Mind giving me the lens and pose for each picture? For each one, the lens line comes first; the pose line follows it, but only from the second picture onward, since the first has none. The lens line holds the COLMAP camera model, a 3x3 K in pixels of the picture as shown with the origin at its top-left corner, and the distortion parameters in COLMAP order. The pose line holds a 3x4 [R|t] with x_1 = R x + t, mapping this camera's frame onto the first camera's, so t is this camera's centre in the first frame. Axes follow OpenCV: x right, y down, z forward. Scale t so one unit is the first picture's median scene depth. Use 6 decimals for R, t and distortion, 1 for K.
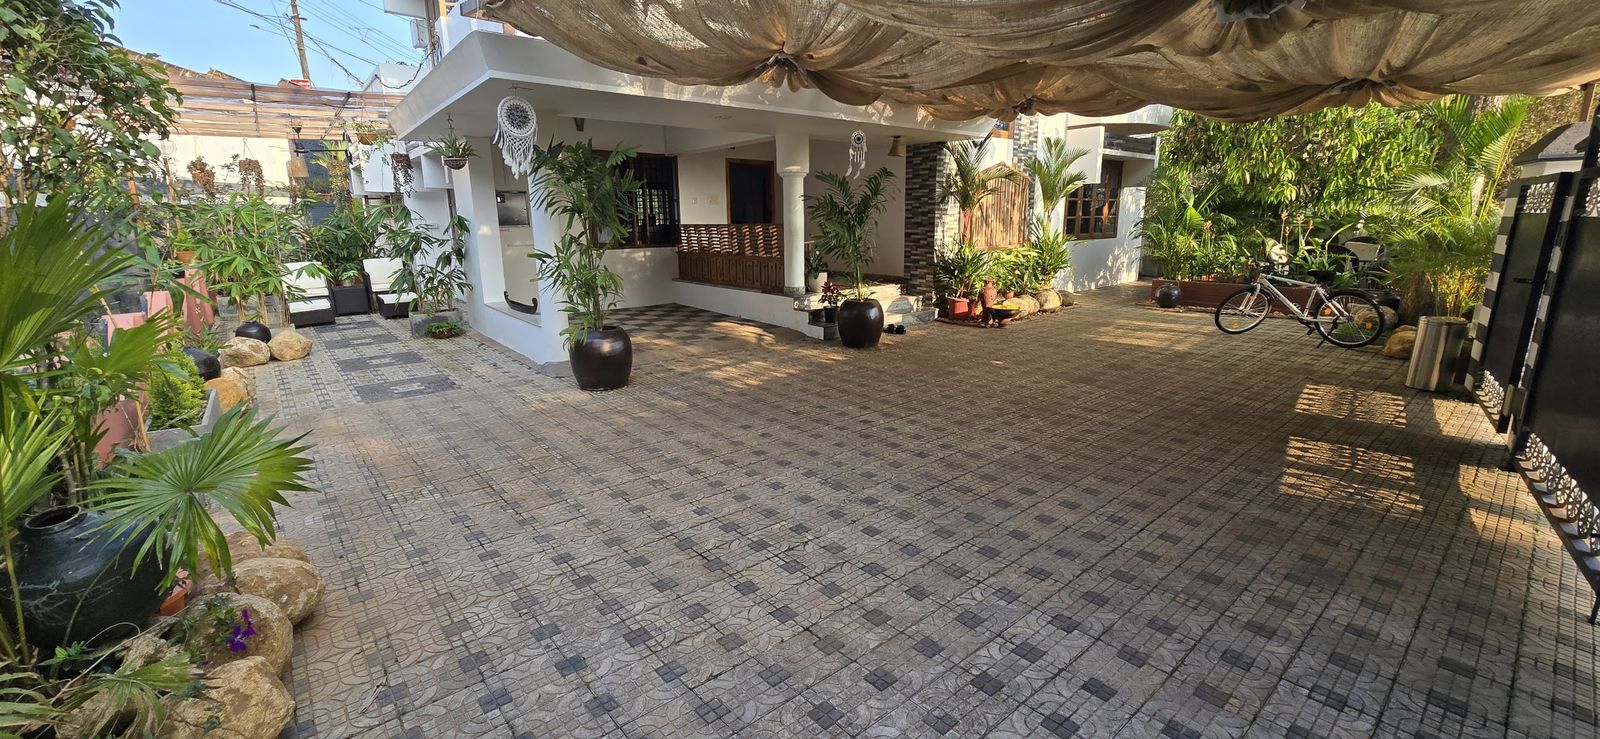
lens RADIAL K [[637.7, 0, 801.0], [0, 637.7, 360.3], [0, 0, 1]] dist [-0.014175, -0.000099]
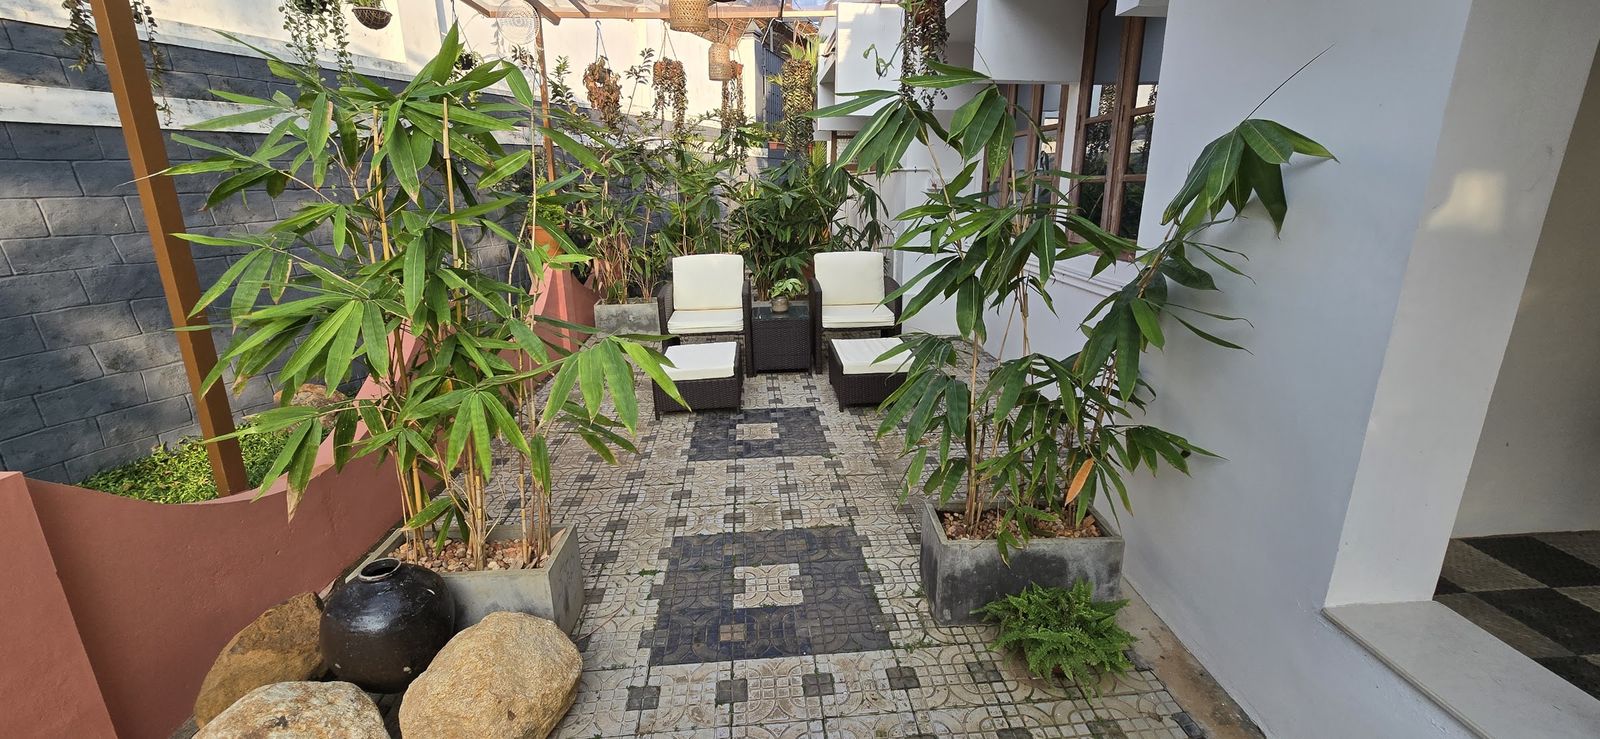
lens RADIAL K [[637.7, 0, 806.2], [0, 637.7, 365.3], [0, 0, 1]] dist [-0.014175, -0.000099]
pose [[0.816052, 0.165437, -0.553796, -0.426288], [-0.136597, 0.986220, 0.093332, -0.122893], [0.561606, -0.000517, 0.827405, 0.612403]]
